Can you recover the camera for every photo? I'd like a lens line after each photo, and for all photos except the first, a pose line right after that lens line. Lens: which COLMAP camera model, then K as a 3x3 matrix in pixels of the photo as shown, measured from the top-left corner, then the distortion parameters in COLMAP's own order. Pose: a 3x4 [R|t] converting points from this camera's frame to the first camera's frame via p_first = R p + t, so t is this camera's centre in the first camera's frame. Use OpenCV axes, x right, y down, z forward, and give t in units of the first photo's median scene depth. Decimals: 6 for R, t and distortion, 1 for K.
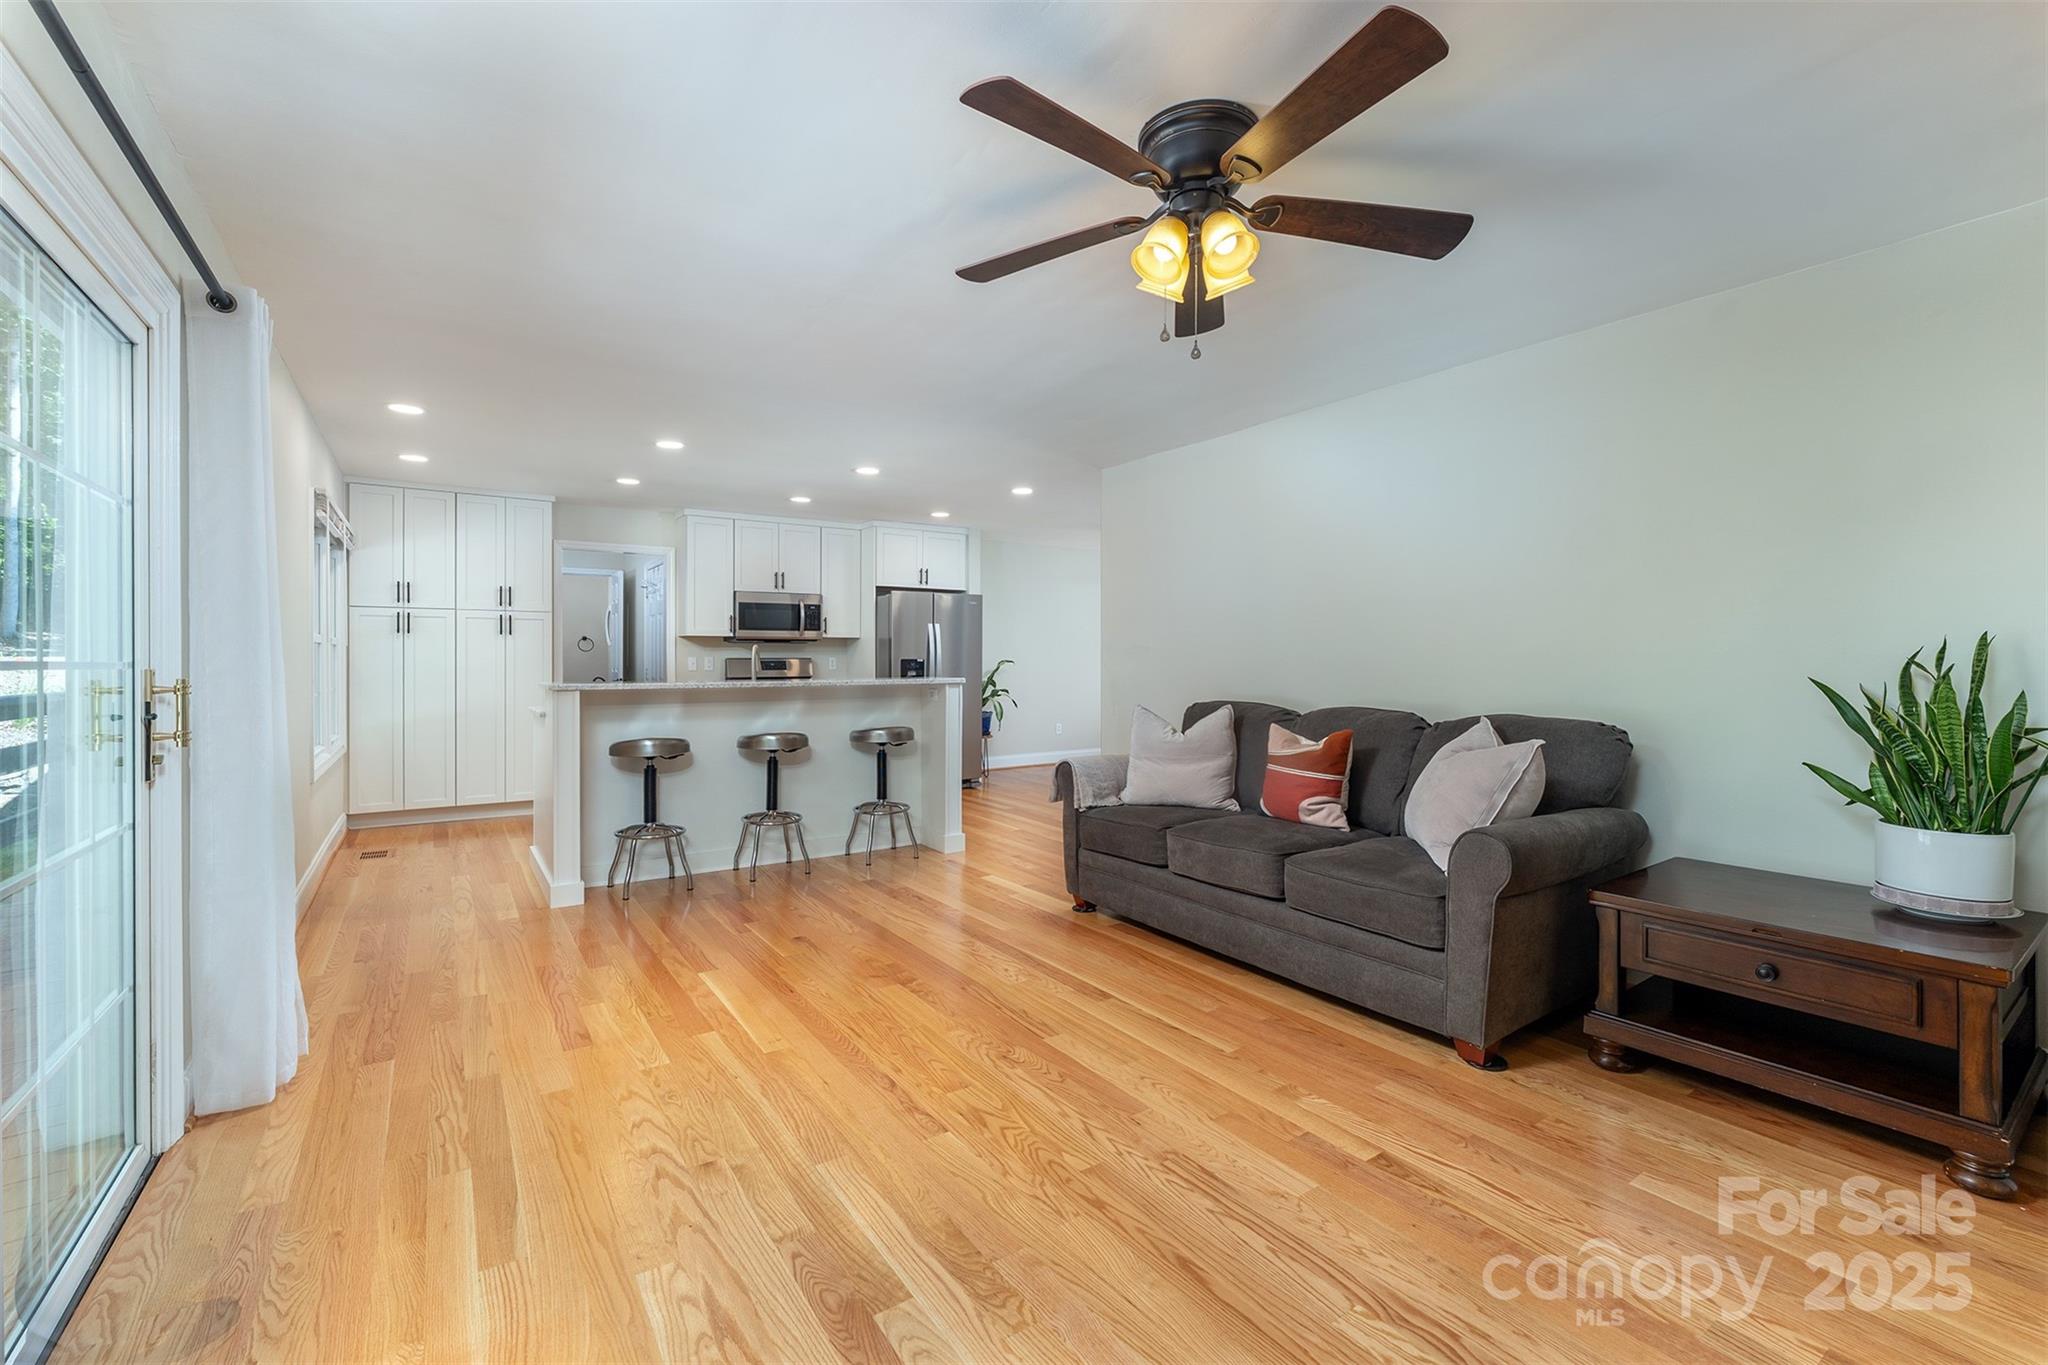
lens RADIAL K [[893.5, 0, 1033.0], [0, 893.5, 667.6], [0, 0, 1]] dist [0.002288, -0.000148]
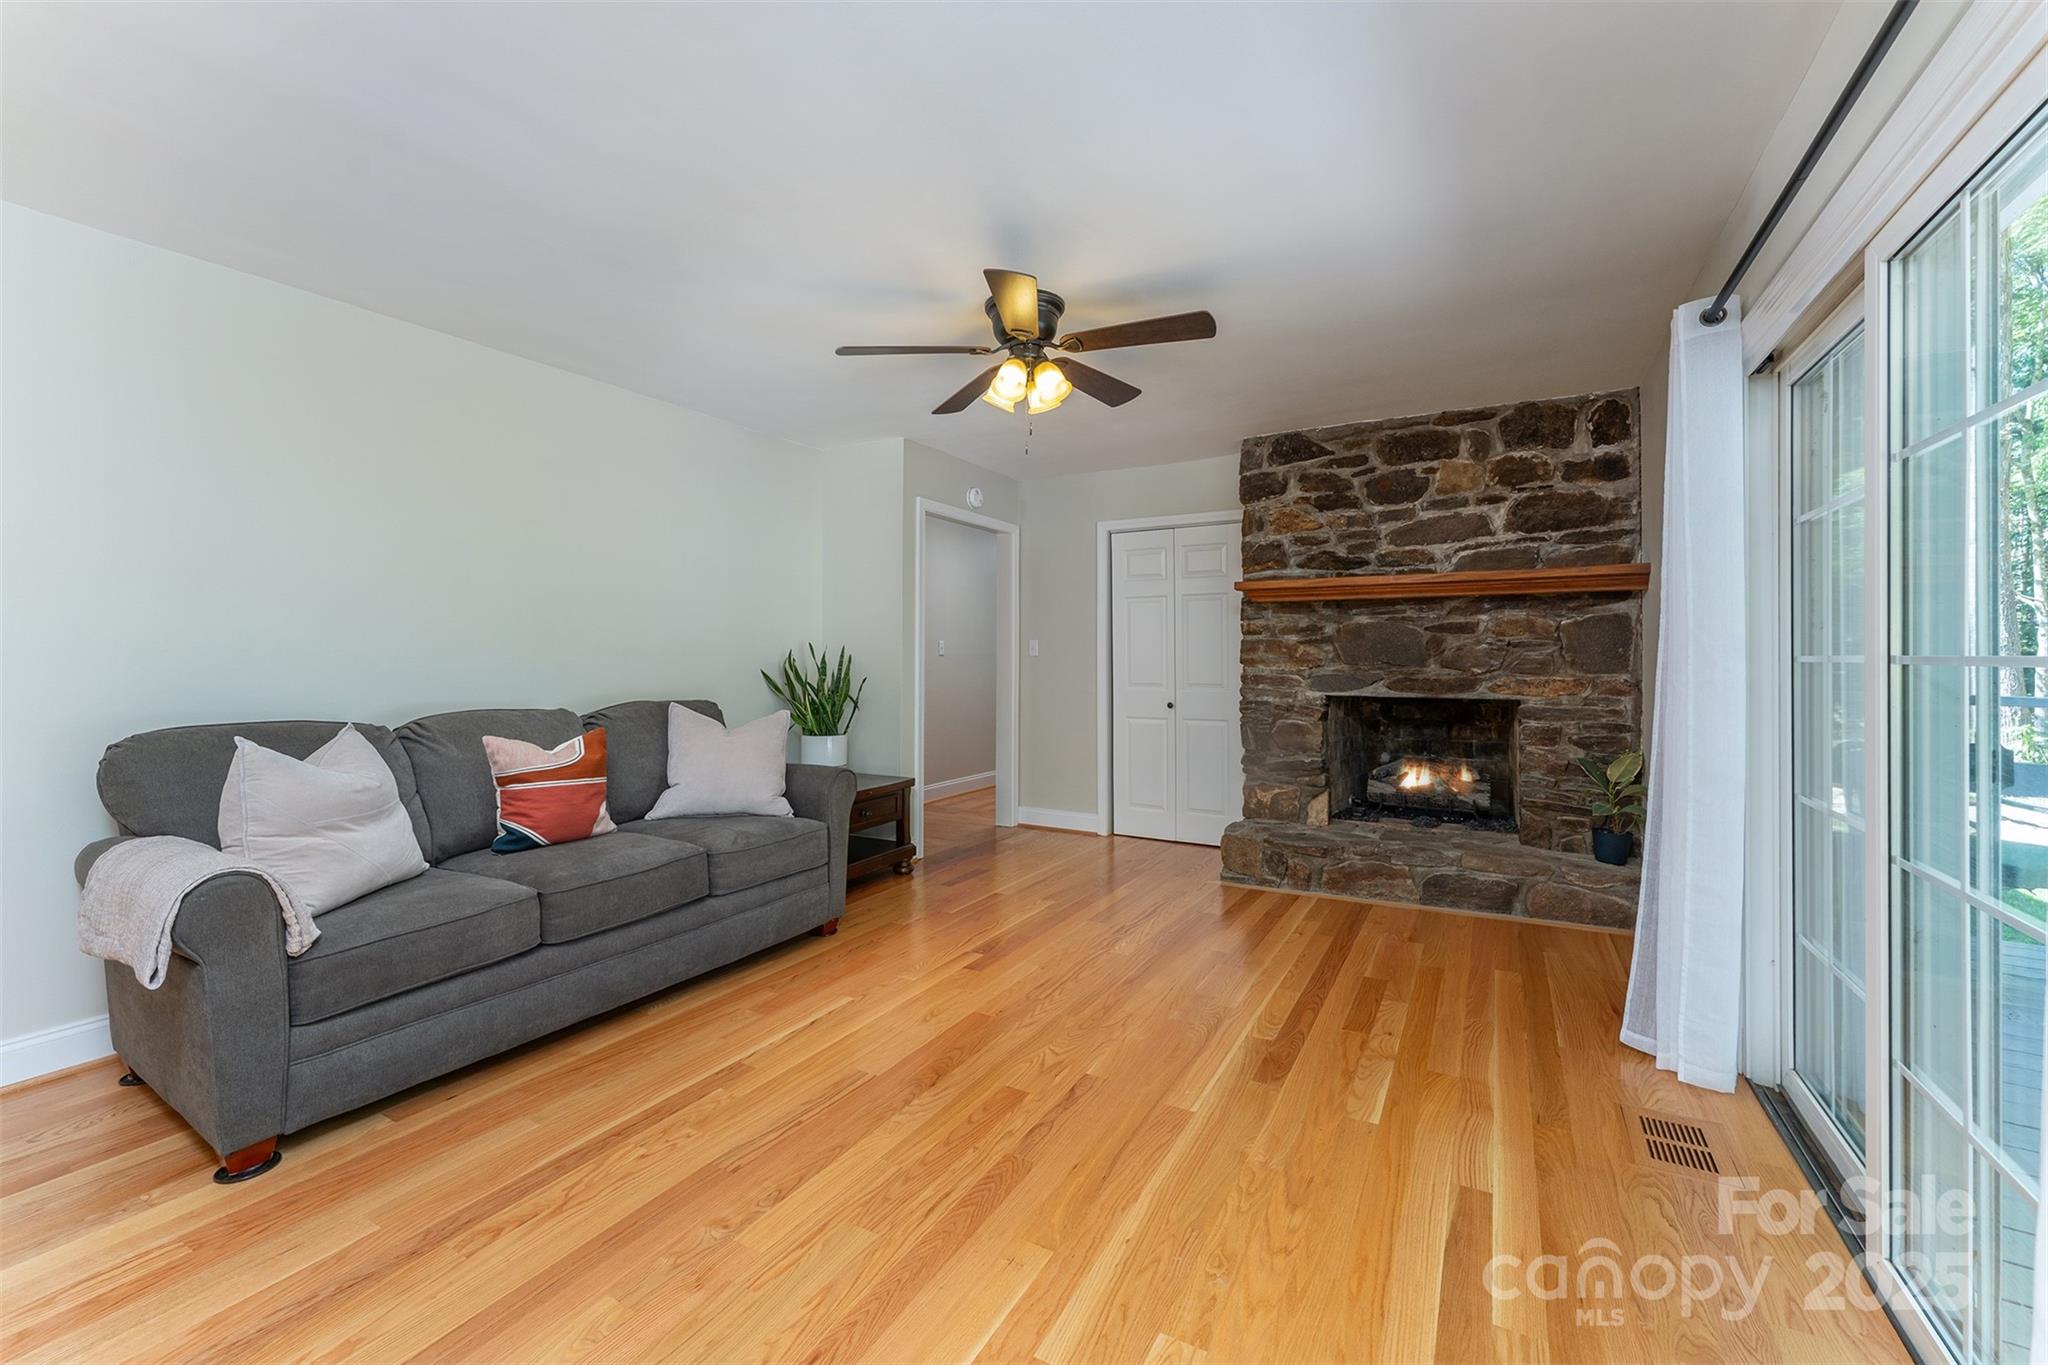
lens RADIAL K [[845.1, 0, 1041.4], [0, 845.1, 664.5], [0, 0, 1]] dist [-0.006363, -0.000421]
pose [[-0.465335, -0.010980, 0.885067, -0.750590], [0.006820, 0.999849, 0.015990, -0.008019], [-0.885109, 0.013477, -0.465189, 1.152533]]
